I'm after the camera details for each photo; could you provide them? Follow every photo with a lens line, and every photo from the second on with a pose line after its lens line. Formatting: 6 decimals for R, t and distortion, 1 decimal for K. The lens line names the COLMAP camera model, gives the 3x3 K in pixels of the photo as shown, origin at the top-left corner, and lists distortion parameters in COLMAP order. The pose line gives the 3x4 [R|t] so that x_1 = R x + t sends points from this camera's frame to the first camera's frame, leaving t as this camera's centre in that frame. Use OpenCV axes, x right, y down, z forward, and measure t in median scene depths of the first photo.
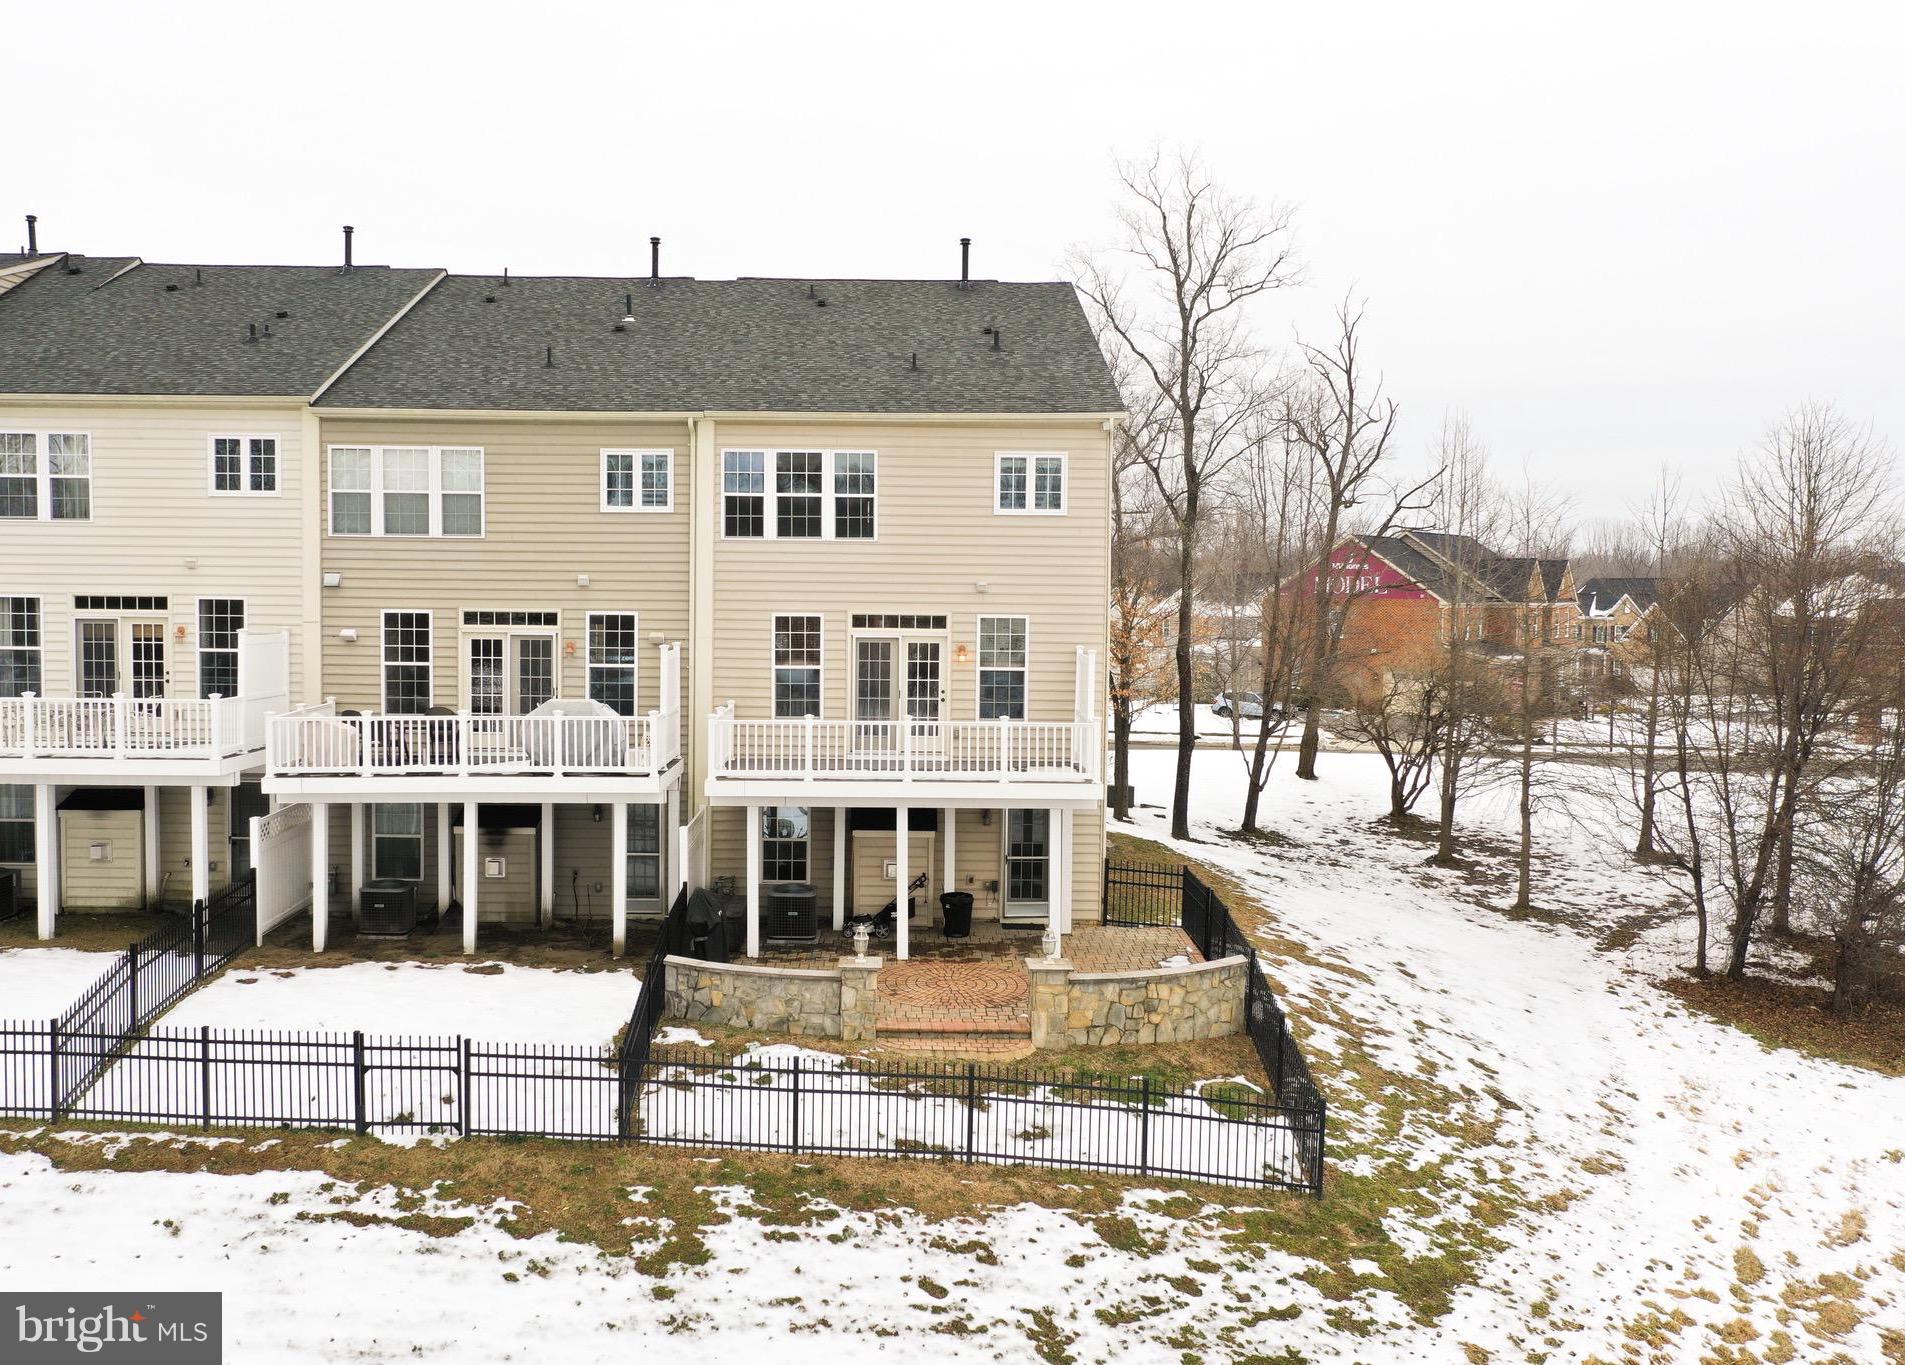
lens RADIAL K [[1655.6, 0, 866.2], [0, 1655.6, 670.9], [0, 0, 1]] dist [0.000088, 0.003219]
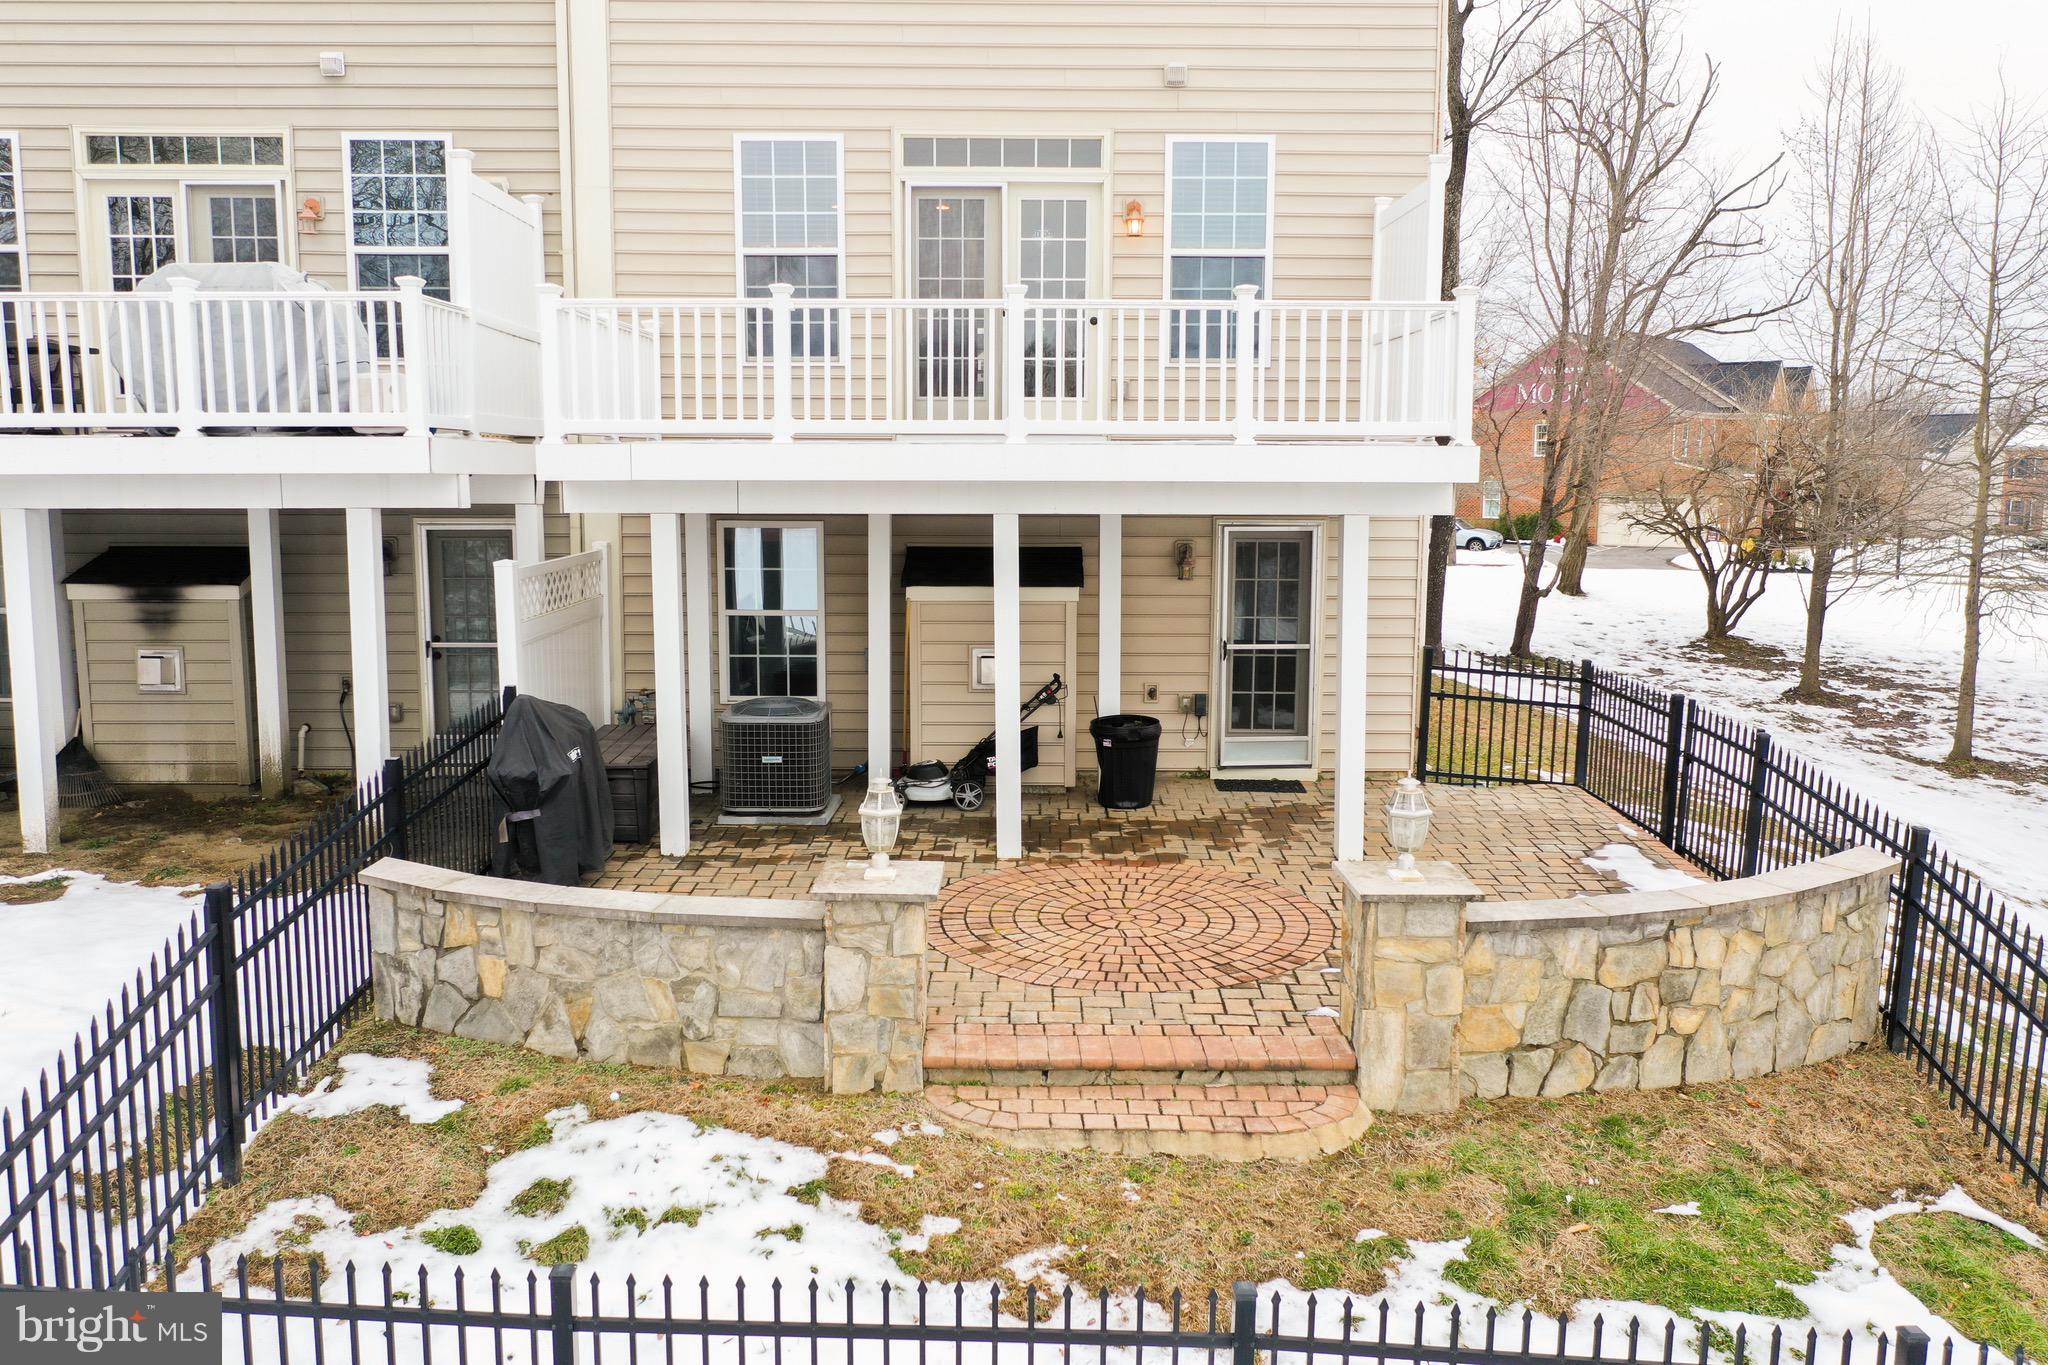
lens RADIAL K [[1637.3, 0, 1027.4], [0, 1637.3, 682.8], [0, 0, 1]] dist [-0.013793, -0.004407]
pose [[0.999814, -0.005544, 0.018498, 0.019346], [0.004041, 0.996758, 0.080360, 0.093005], [-0.018883, -0.080270, 0.996594, 0.571800]]
